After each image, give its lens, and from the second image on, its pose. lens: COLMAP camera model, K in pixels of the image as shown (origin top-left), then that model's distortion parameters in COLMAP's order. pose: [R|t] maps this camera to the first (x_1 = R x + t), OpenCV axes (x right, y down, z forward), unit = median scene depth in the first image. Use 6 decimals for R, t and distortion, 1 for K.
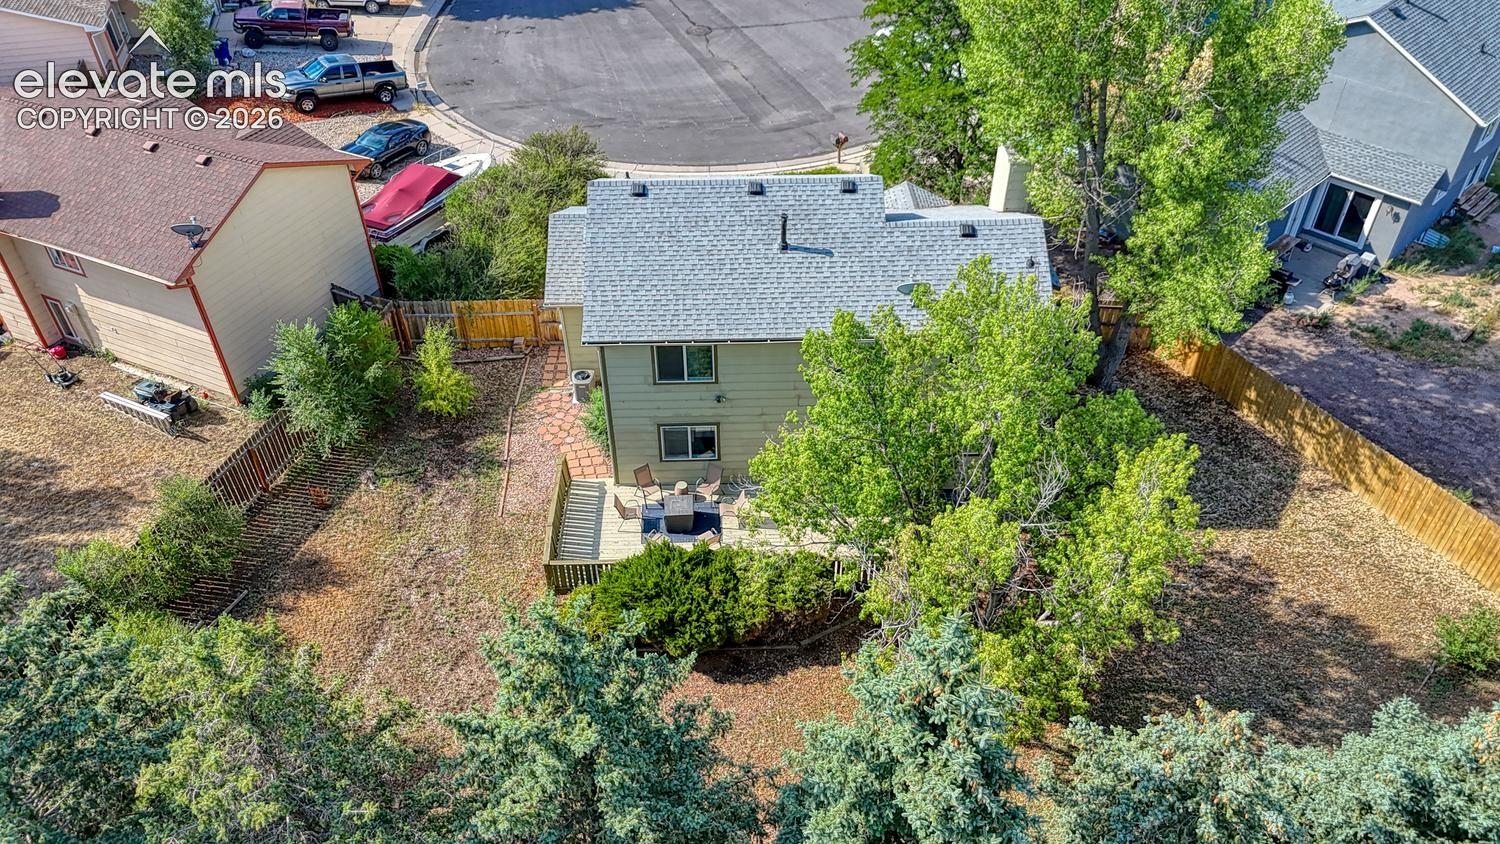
lens RADIAL K [[1086.1, 0, 759.2], [0, 1086.1, 421.8], [0, 0, 1]] dist [0.006283, -0.001182]
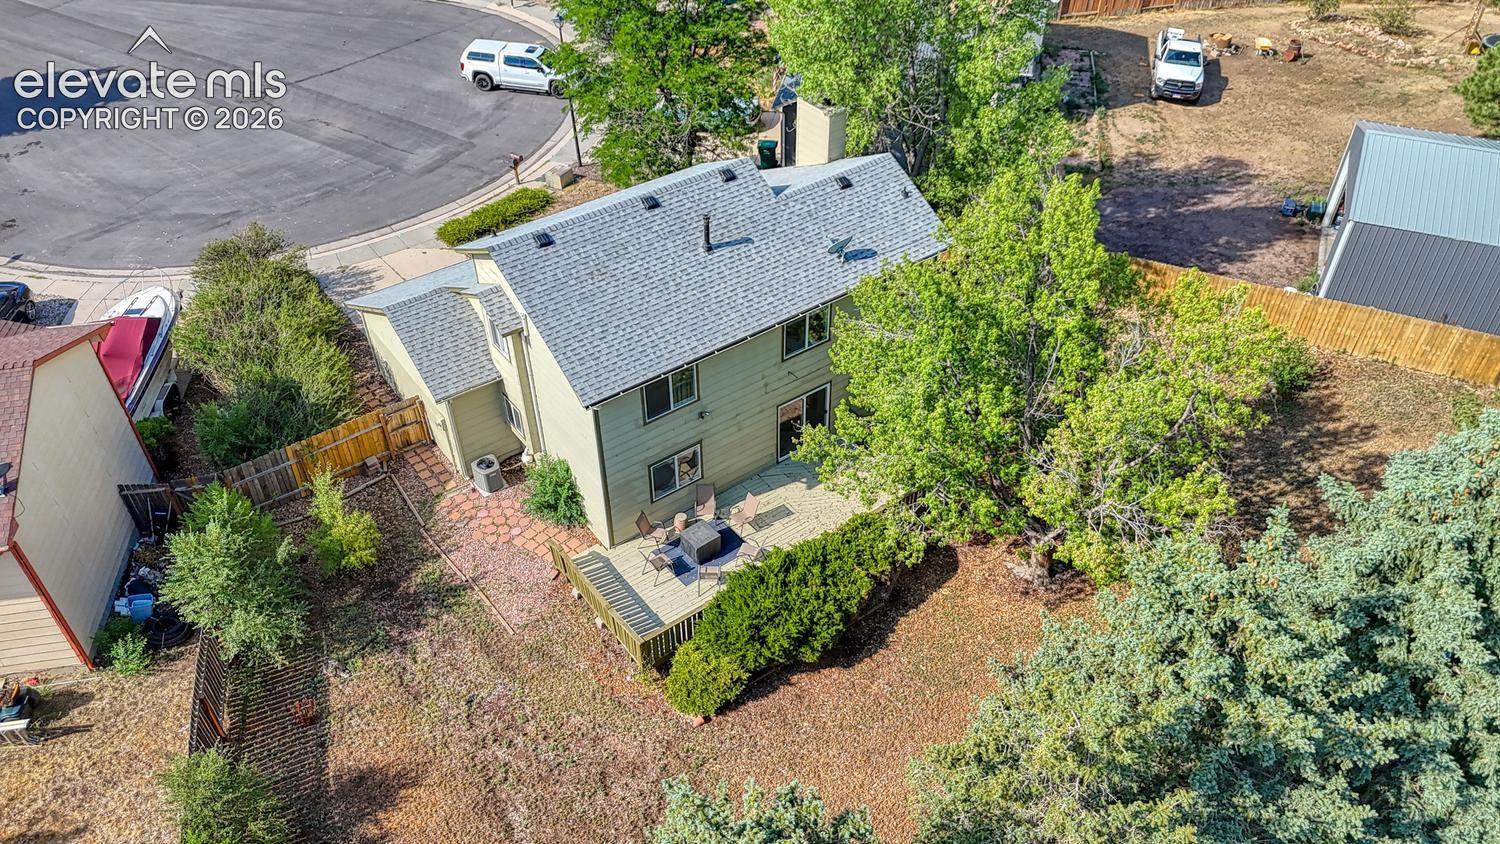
lens RADIAL K [[1086.1, 0, 759.2], [0, 1086.1, 421.8], [0, 0, 1]] dist [0.006283, -0.001182]
pose [[0.819977, -0.371182, 0.435730, -0.382407], [0.371329, 0.924268, 0.088565, -0.075354], [-0.435605, 0.089178, 0.895709, 0.092608]]
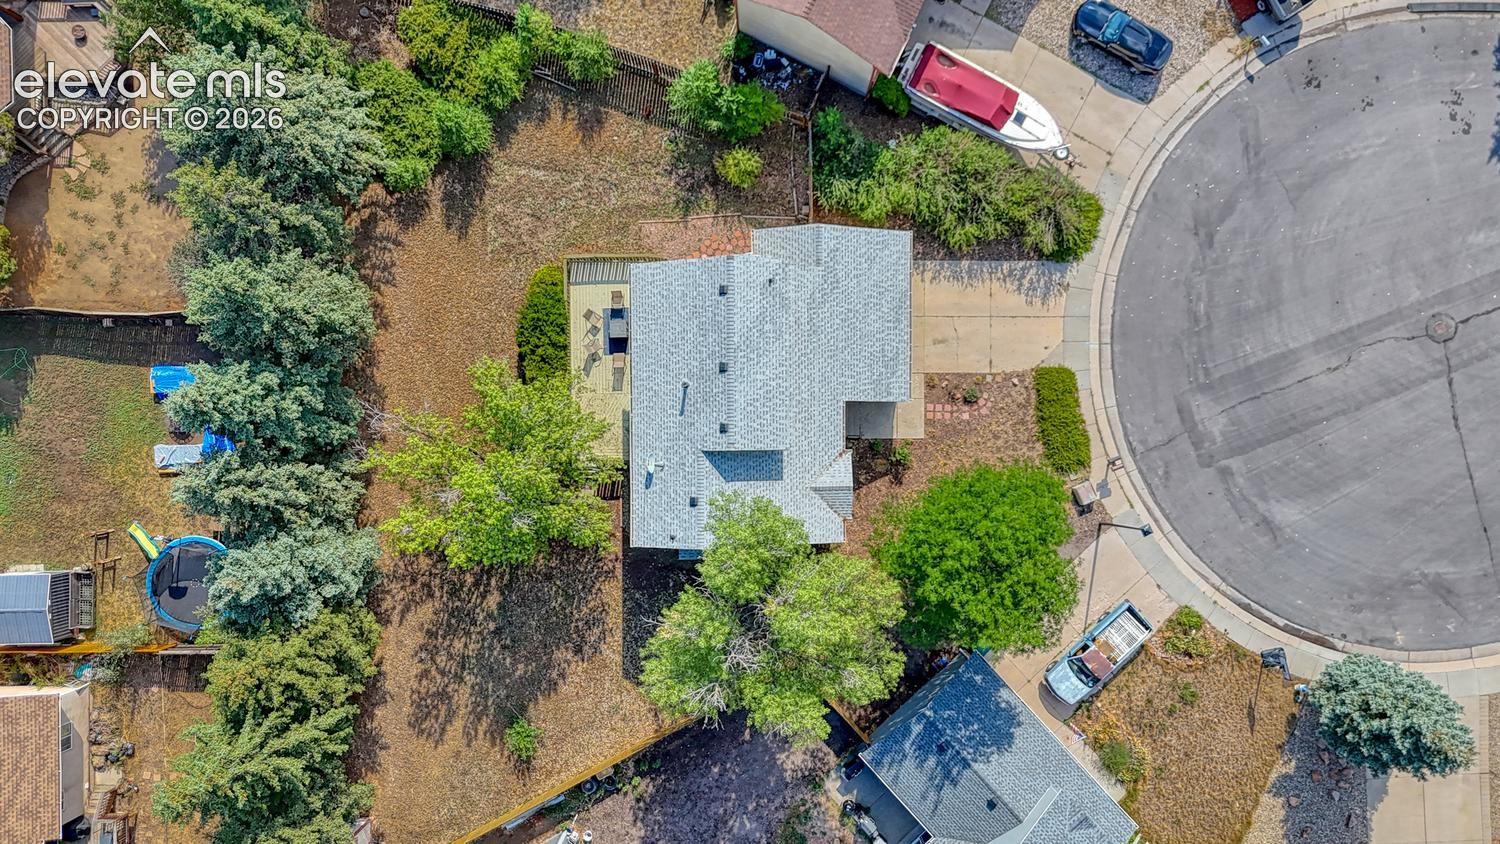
lens RADIAL K [[1097.4, 0, 759.1], [0, 1097.4, 487.3], [0, 0, 1]] dist [0.004249, -0.004143]
pose [[-0.025879, 0.998362, 0.051022, 0.077185], [-0.652937, -0.055529, 0.755374, -1.287614], [0.756970, -0.013766, 0.653304, 0.028258]]
